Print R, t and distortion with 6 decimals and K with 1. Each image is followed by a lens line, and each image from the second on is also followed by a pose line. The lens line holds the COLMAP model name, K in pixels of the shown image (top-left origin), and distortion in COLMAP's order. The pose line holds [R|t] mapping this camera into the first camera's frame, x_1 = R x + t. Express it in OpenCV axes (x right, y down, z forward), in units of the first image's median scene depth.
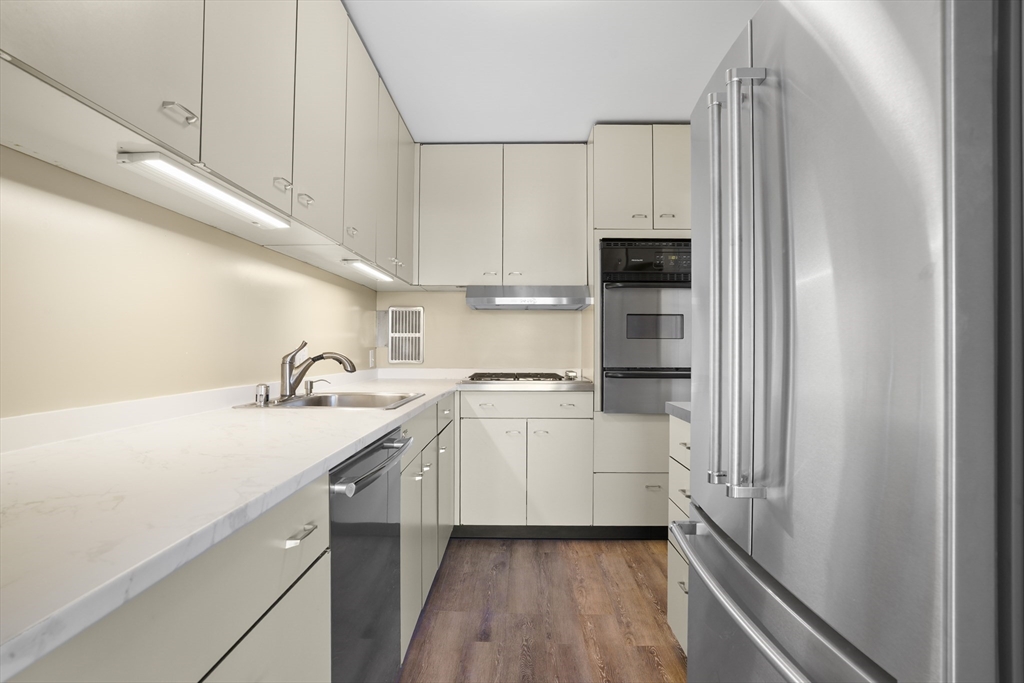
lens RADIAL K [[518.0, 0, 512.4], [0, 518.0, 342.4], [0, 0, 1]] dist [0.002660, 0.000226]
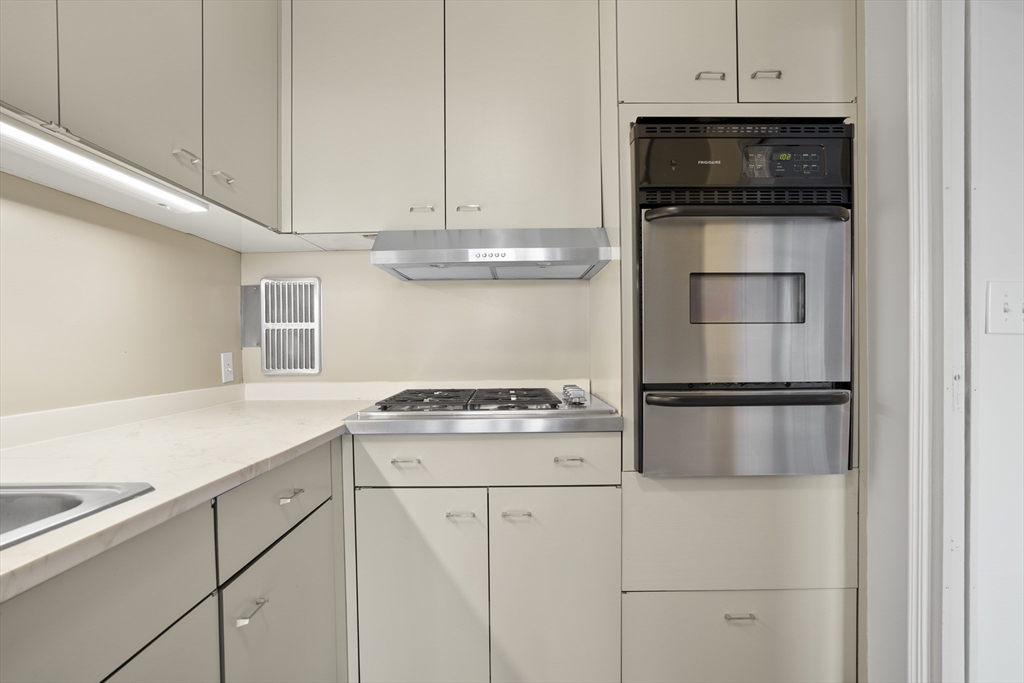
lens RADIAL K [[518.0, 0, 512.6], [0, 518.0, 342.8], [0, 0, 1]] dist [0.002660, 0.000226]
pose [[0.999867, -0.012740, 0.010171, 0.047105], [0.012653, 0.999883, 0.008587, 0.003699], [-0.010280, -0.008457, 0.999911, 0.487604]]
